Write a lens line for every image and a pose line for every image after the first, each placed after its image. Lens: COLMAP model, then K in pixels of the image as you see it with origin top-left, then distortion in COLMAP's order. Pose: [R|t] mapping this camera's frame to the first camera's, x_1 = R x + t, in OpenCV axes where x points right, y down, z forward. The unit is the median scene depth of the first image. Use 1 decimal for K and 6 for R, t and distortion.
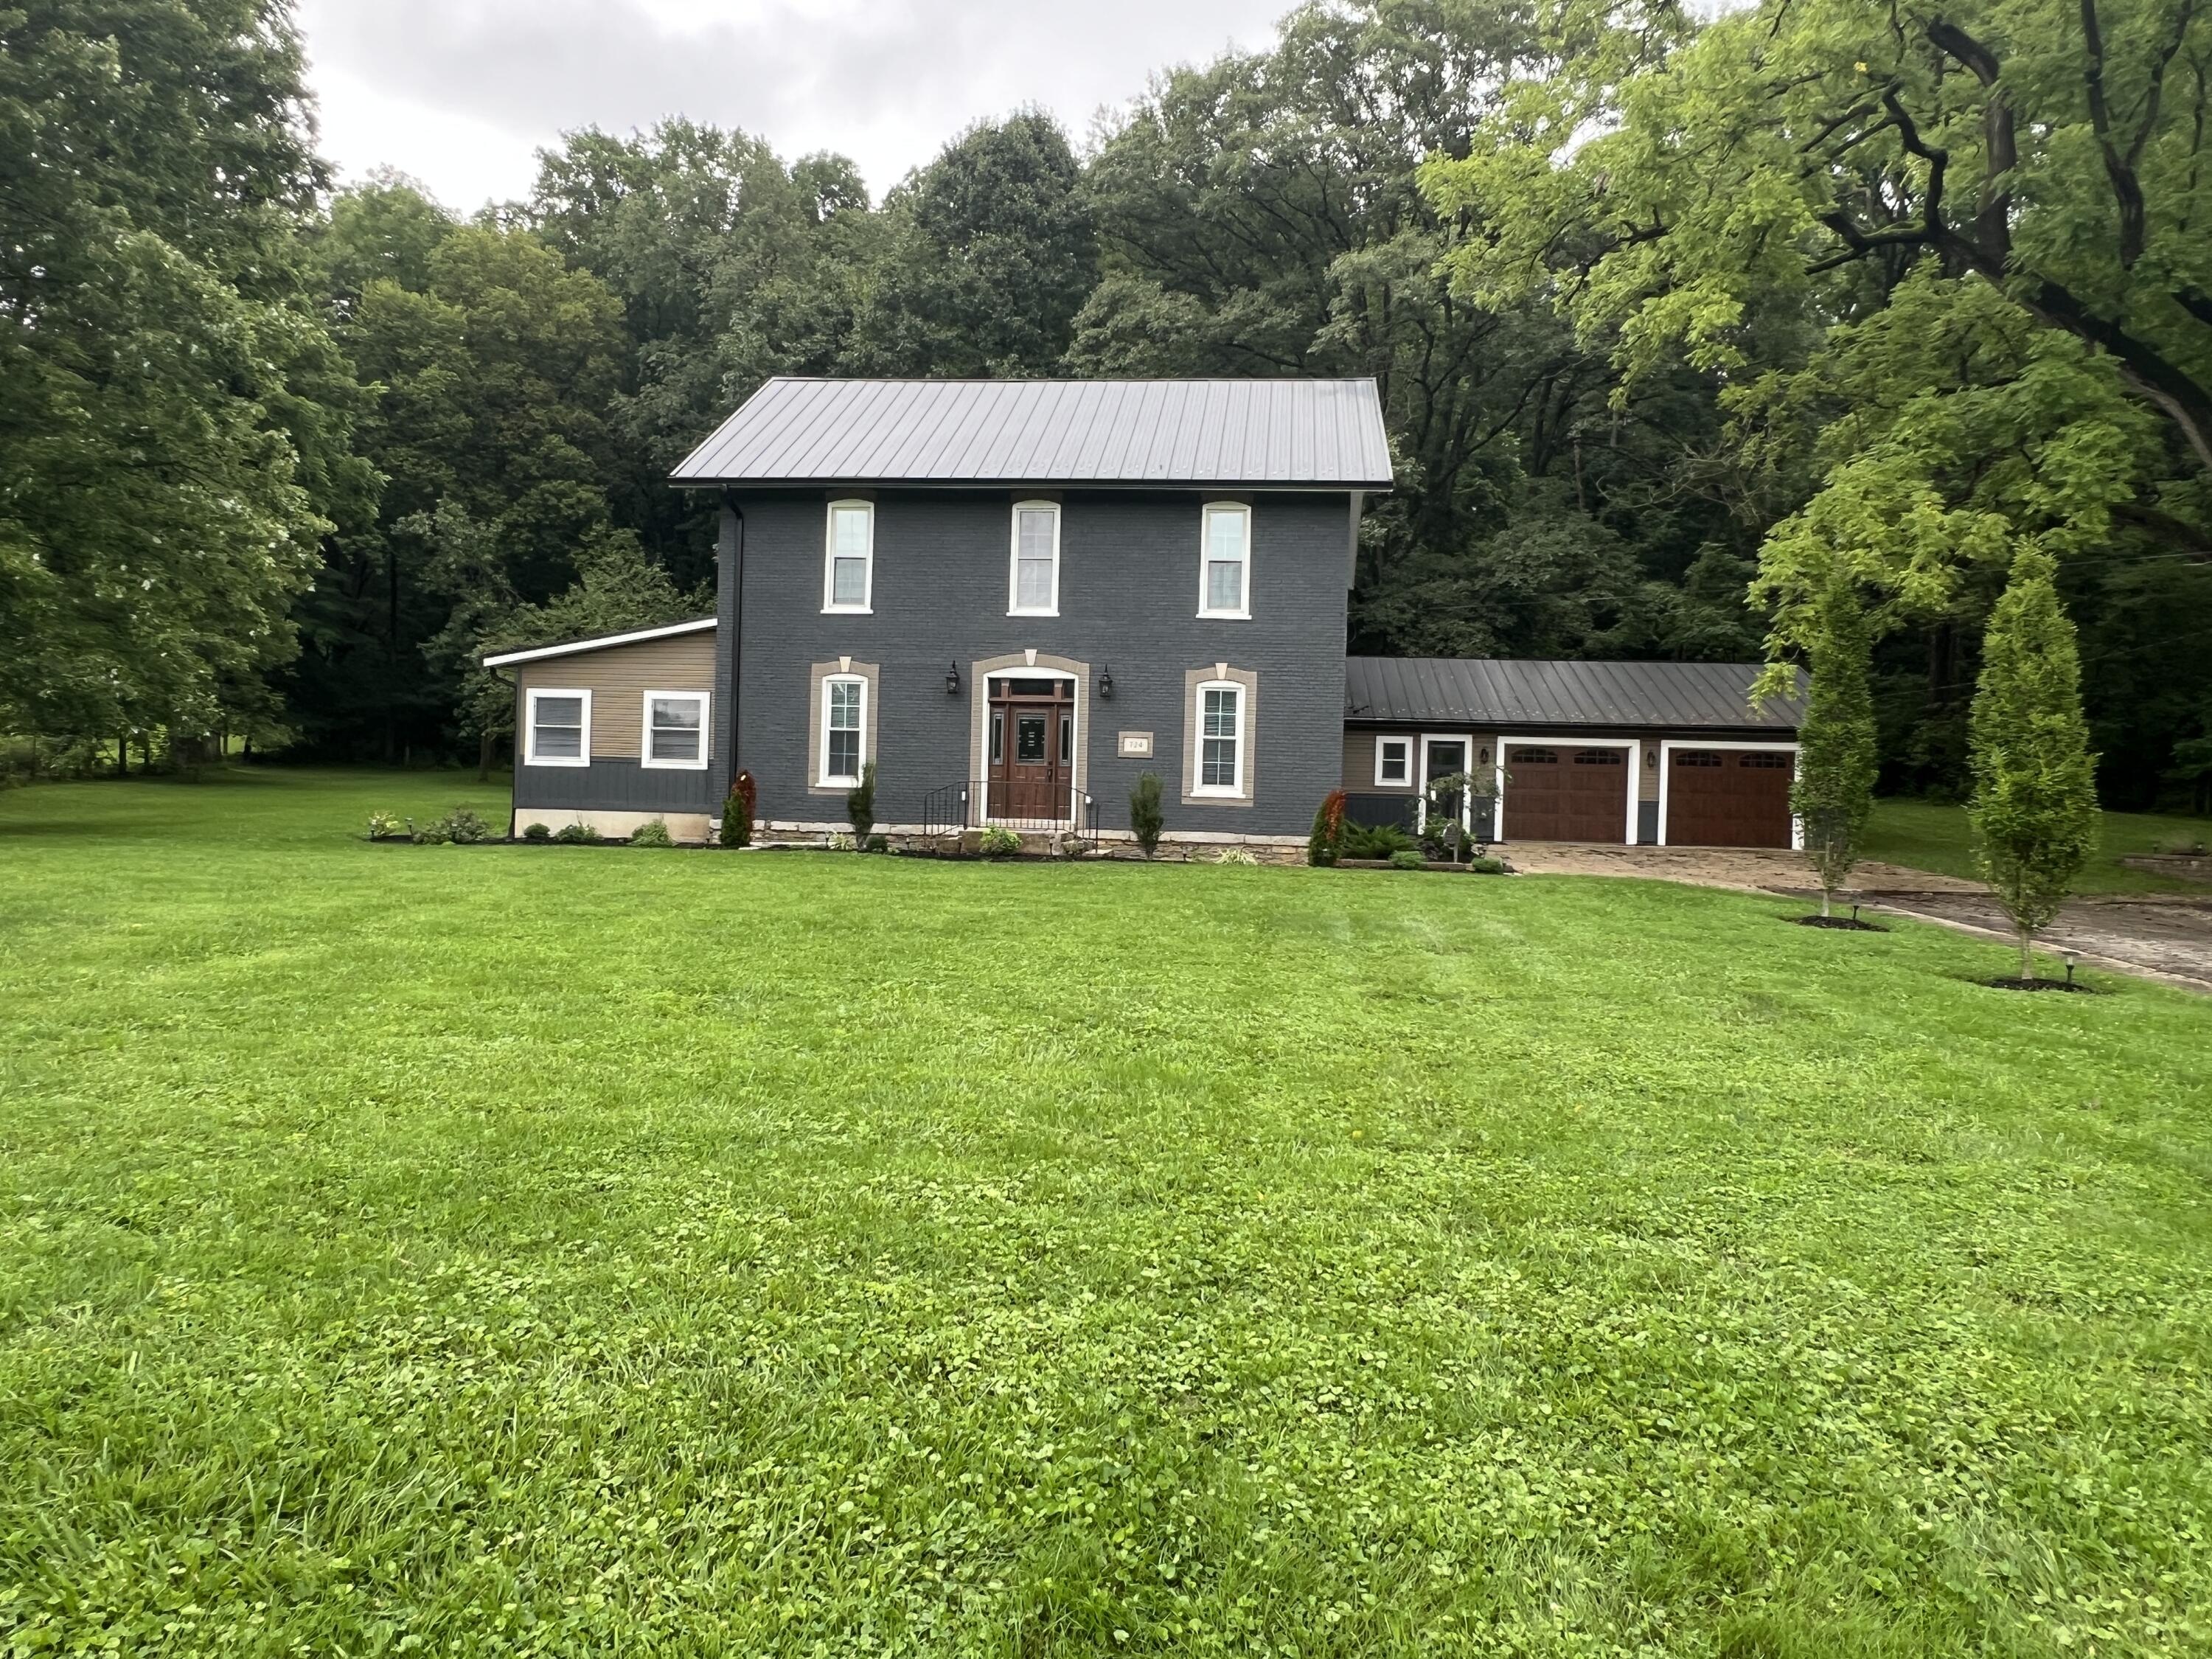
lens RADIAL K [[1484.7, 0, 1118.6], [0, 1484.7, 819.3], [0, 0, 1]] dist [-0.019032, 0.021578]
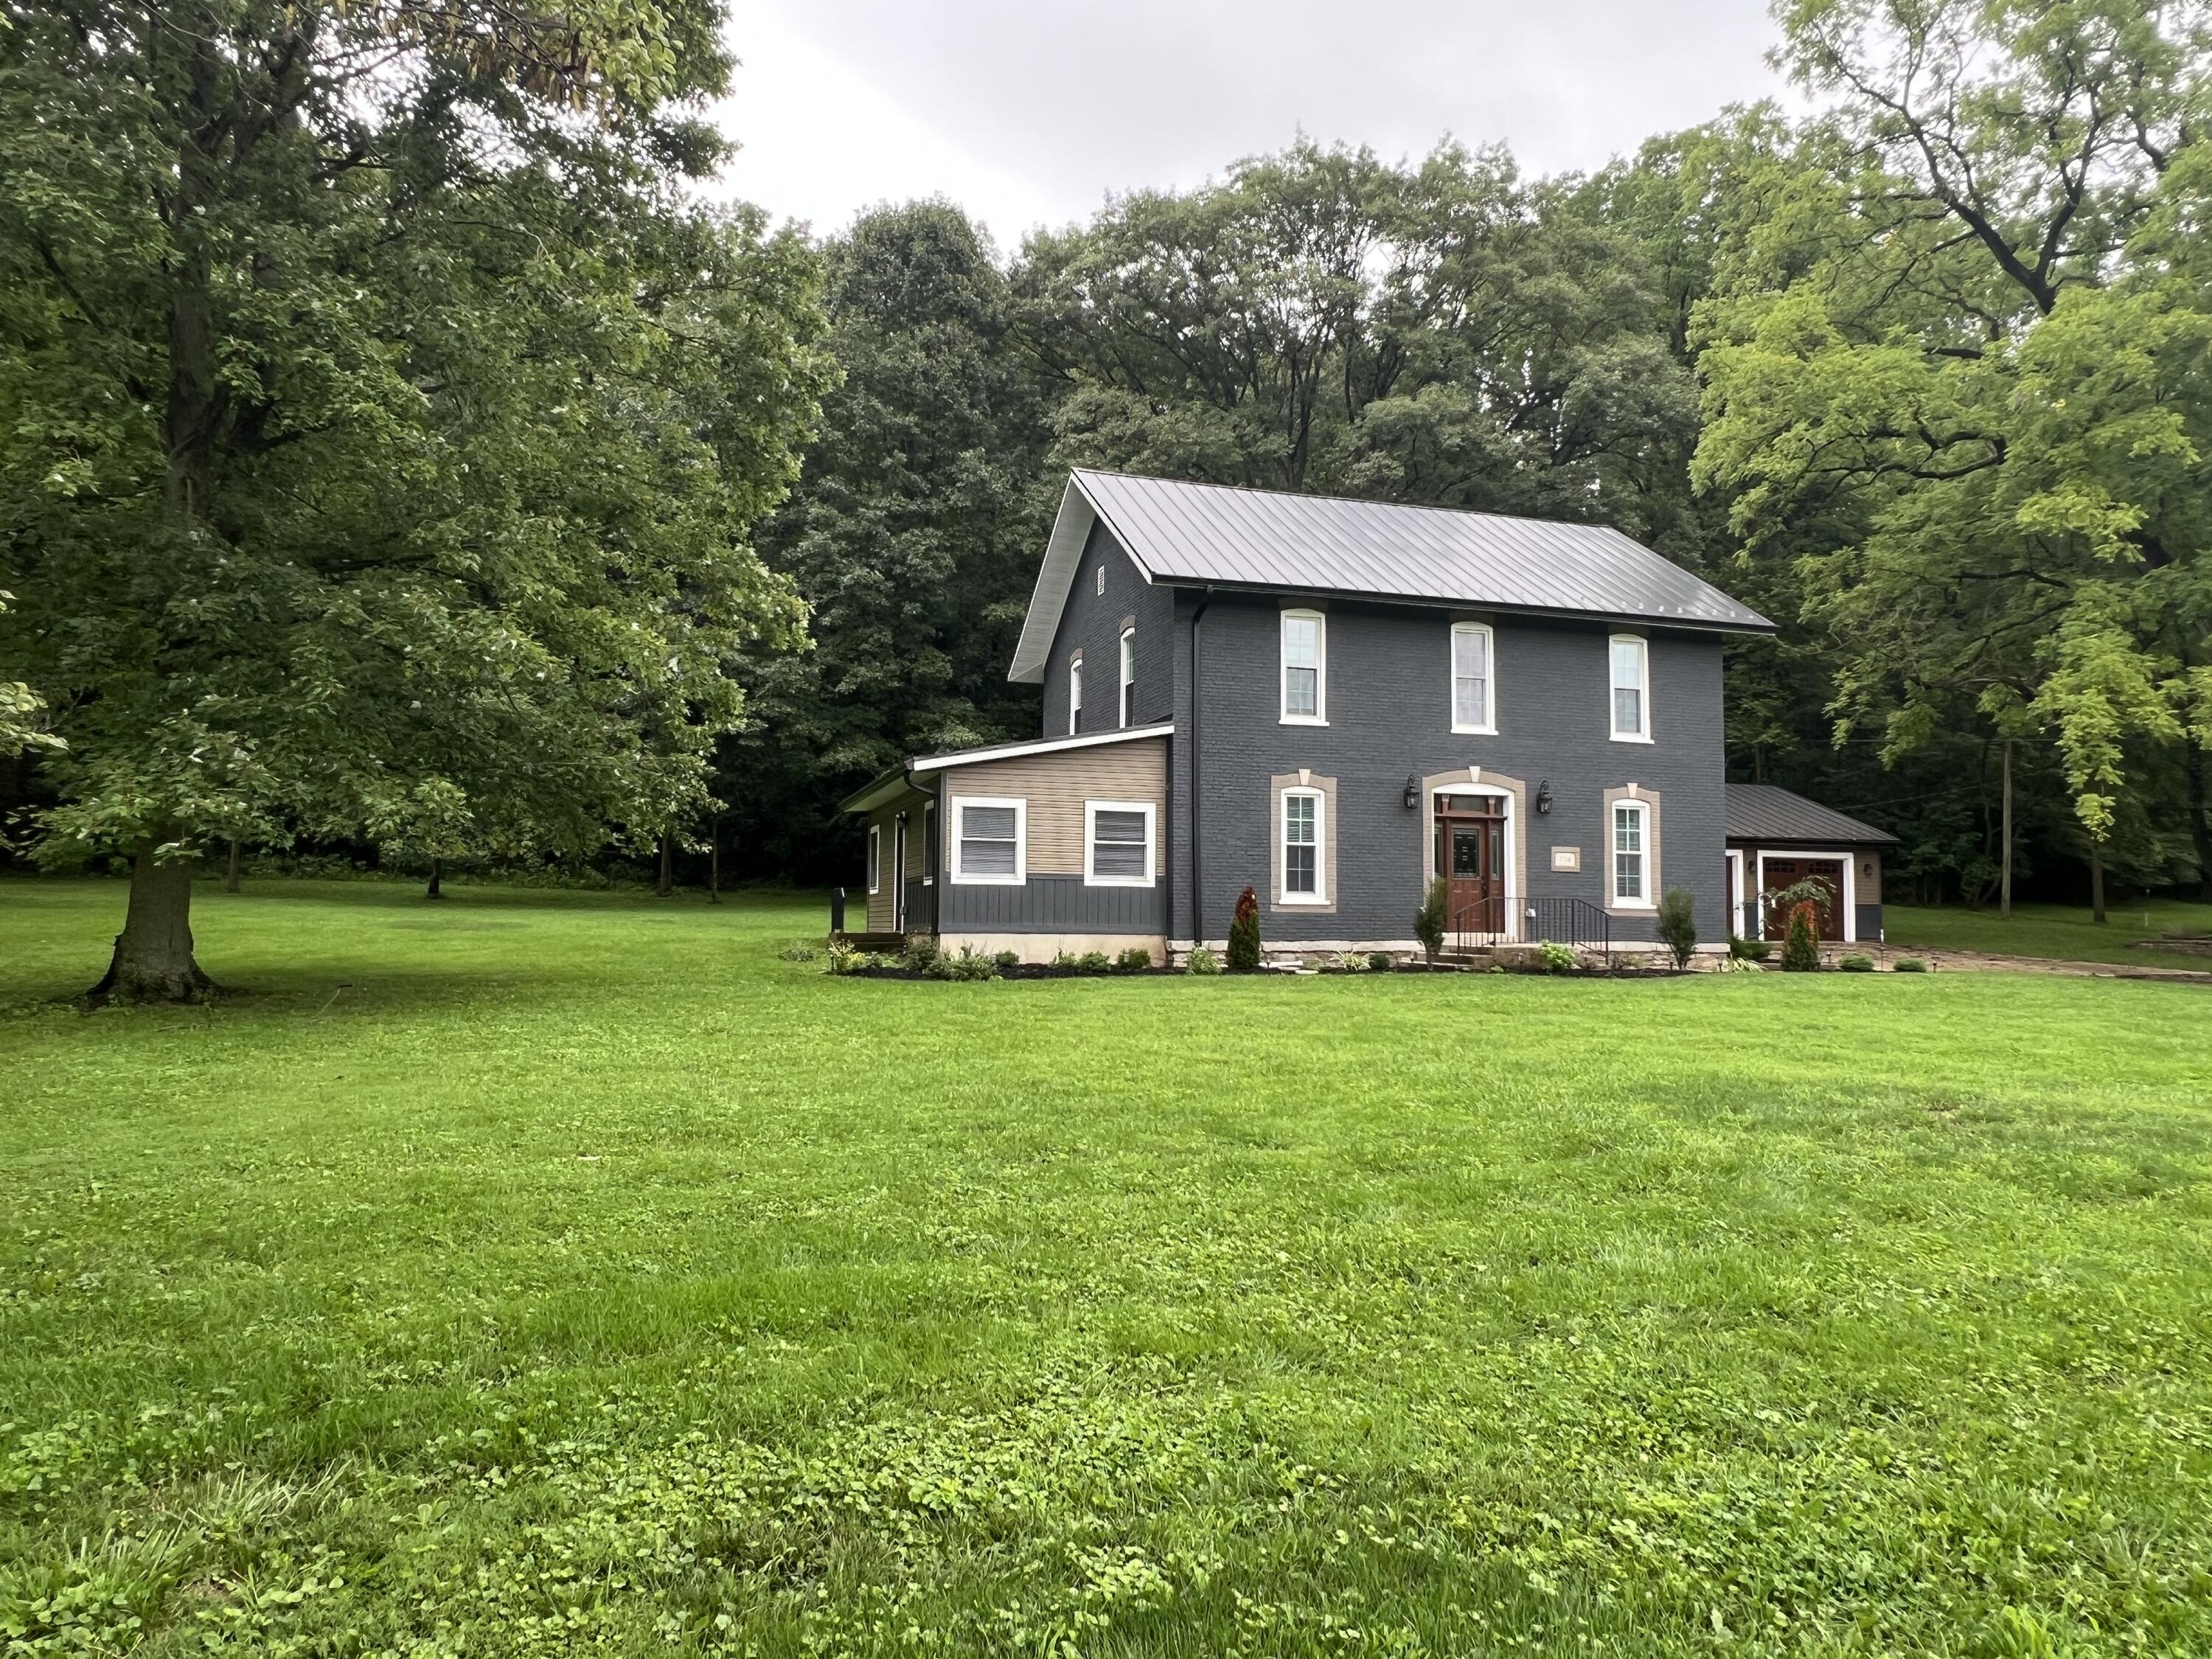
lens RADIAL K [[1647.8, 0, 1122.0], [0, 1647.8, 812.7], [0, 0, 1]] dist [-0.045593, 0.000478]
pose [[0.913385, 0.008752, 0.407004, -0.717173], [0.016525, 0.998148, -0.058549, -0.020151], [-0.406762, 0.060203, 0.911548, 0.070920]]
